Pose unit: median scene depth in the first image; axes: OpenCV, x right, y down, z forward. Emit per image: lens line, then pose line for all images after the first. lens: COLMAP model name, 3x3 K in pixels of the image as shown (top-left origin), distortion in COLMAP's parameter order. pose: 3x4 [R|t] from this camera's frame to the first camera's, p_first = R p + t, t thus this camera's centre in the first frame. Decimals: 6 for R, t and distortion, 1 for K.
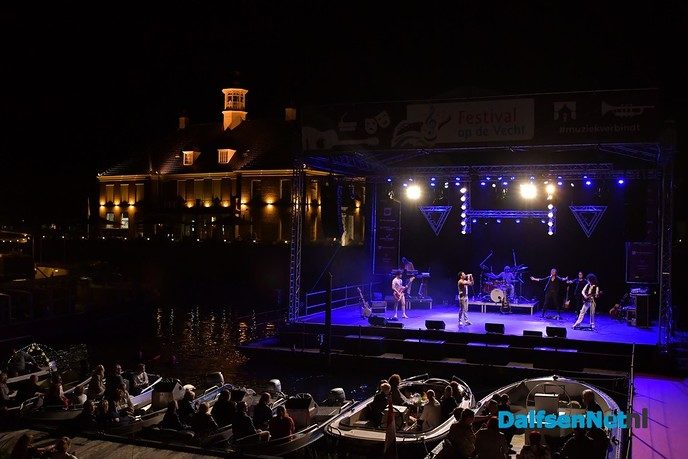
lens RADIAL K [[738.7, 0, 344.0], [0, 738.7, 229.5], [0, 0, 1]] dist [-0.158266, 0.229263]
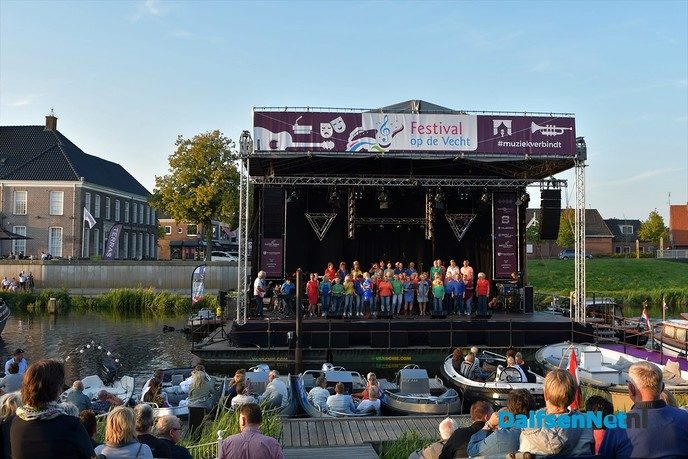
lens RADIAL K [[738.7, 0, 344.0], [0, 738.7, 229.5], [0, 0, 1]] dist [-0.158266, 0.229263]
pose [[0.899449, 0.011722, 0.436868, -0.413131], [0.004585, 0.999332, -0.036254, 0.040765], [-0.437001, 0.034612, 0.898795, 0.048603]]
